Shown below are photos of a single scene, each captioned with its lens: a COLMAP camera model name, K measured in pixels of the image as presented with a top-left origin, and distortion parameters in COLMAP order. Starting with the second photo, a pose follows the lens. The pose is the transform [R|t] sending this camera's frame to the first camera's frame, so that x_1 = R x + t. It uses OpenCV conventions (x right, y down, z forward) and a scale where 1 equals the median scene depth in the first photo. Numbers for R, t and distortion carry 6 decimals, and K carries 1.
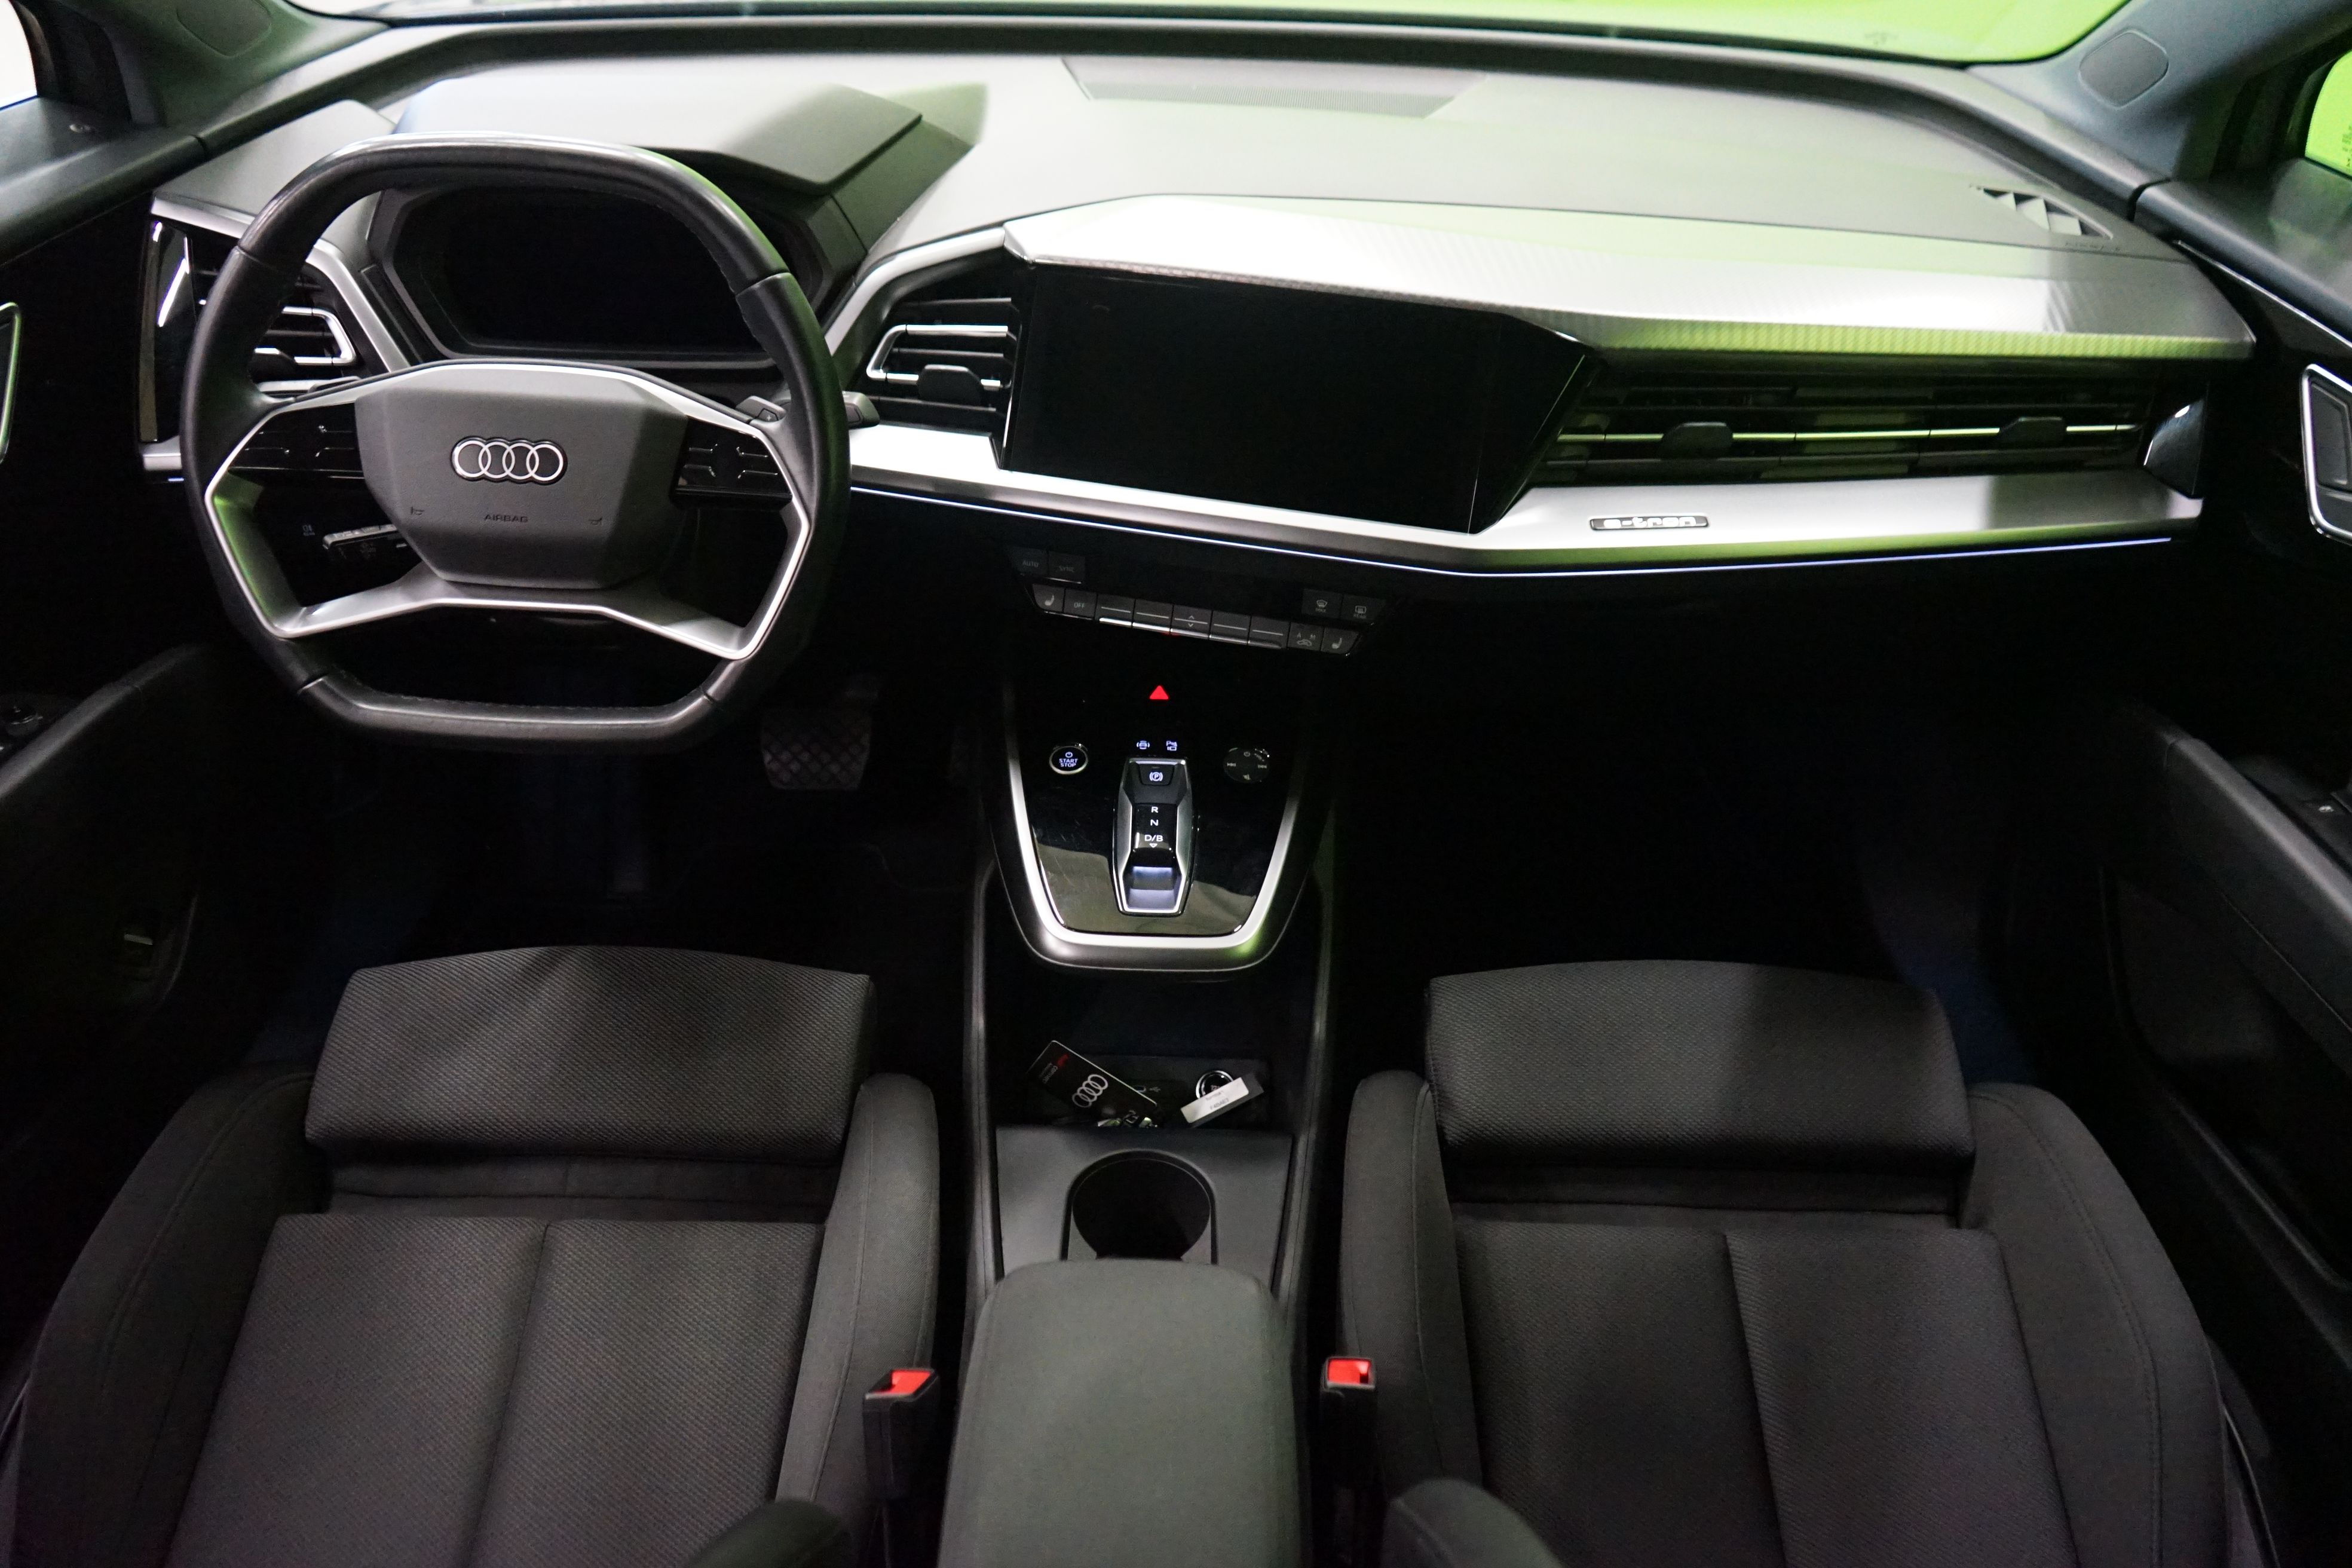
lens RADIAL K [[1888.9, 0, 1178.1], [0, 1888.9, 777.4], [0, 0, 1]] dist [-0.015898, 0.019455]
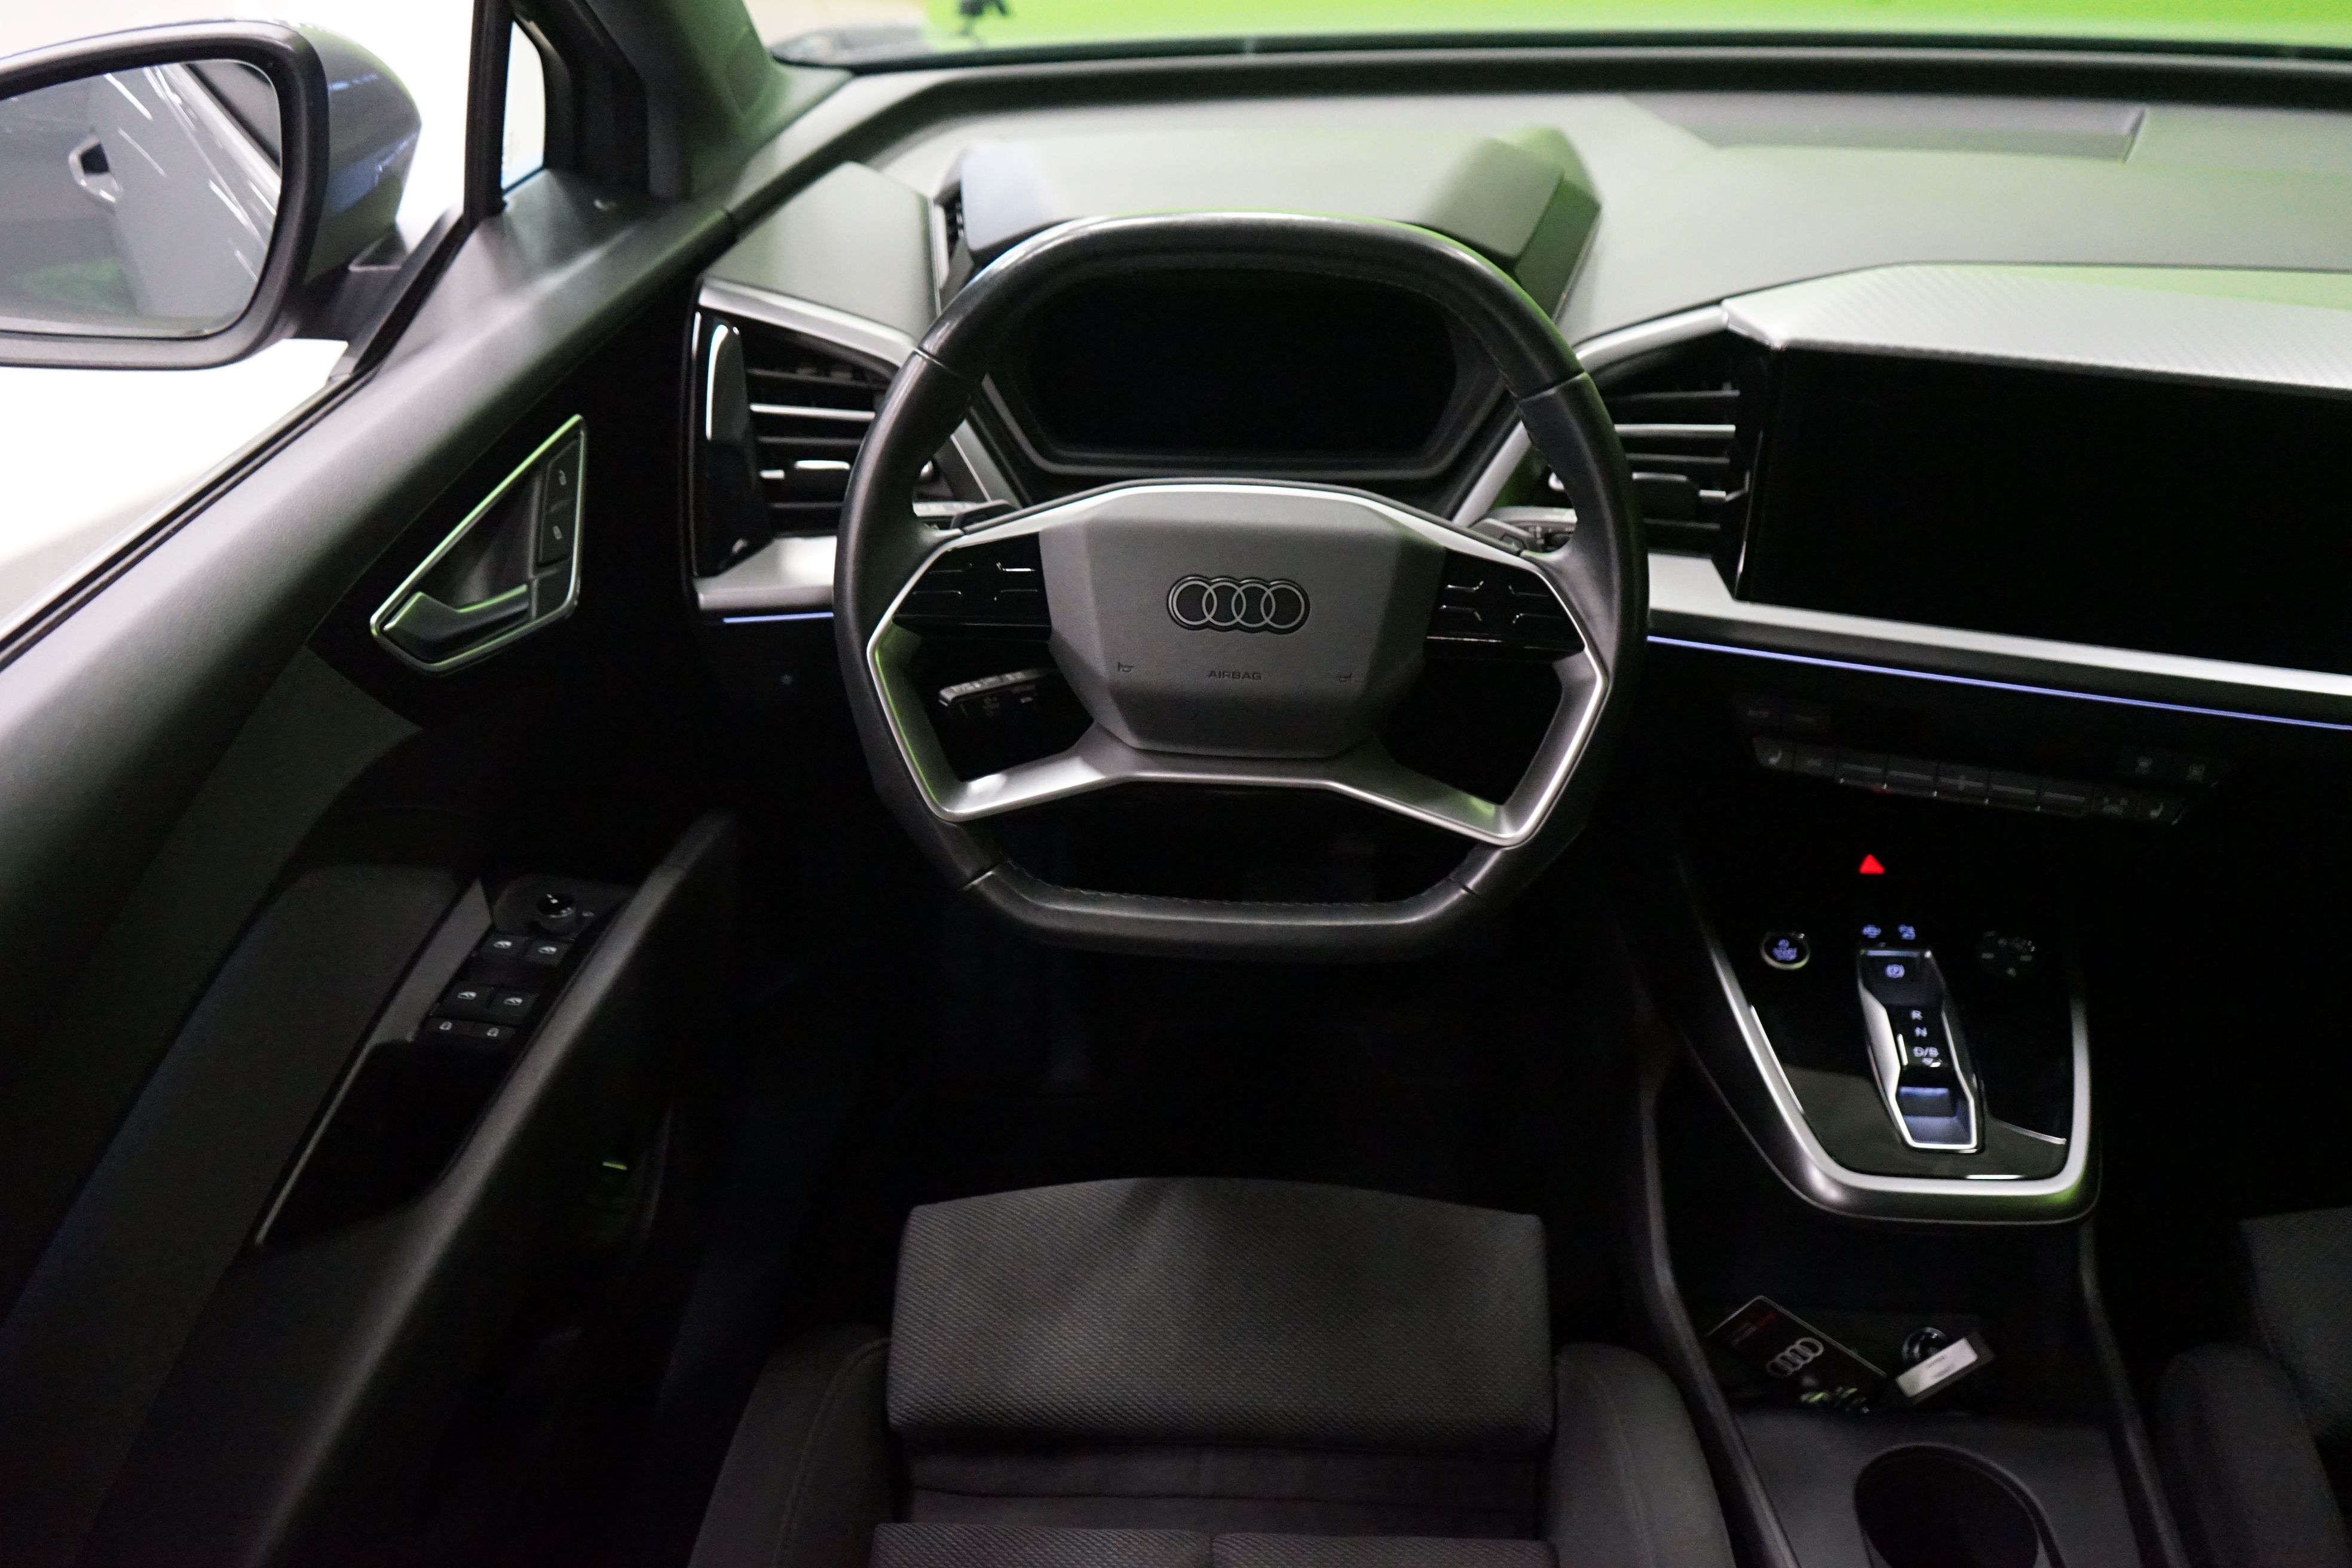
lens RADIAL K [[2132.5, 0, 1175.3], [0, 2132.5, 785.5], [0, 0, 1]] dist [0.018923, -0.013588]
pose [[0.999163, -0.005258, -0.040572, -0.296595], [0.003379, 0.998925, -0.046243, -0.040527], [0.040771, 0.046067, 0.998106, 0.069389]]
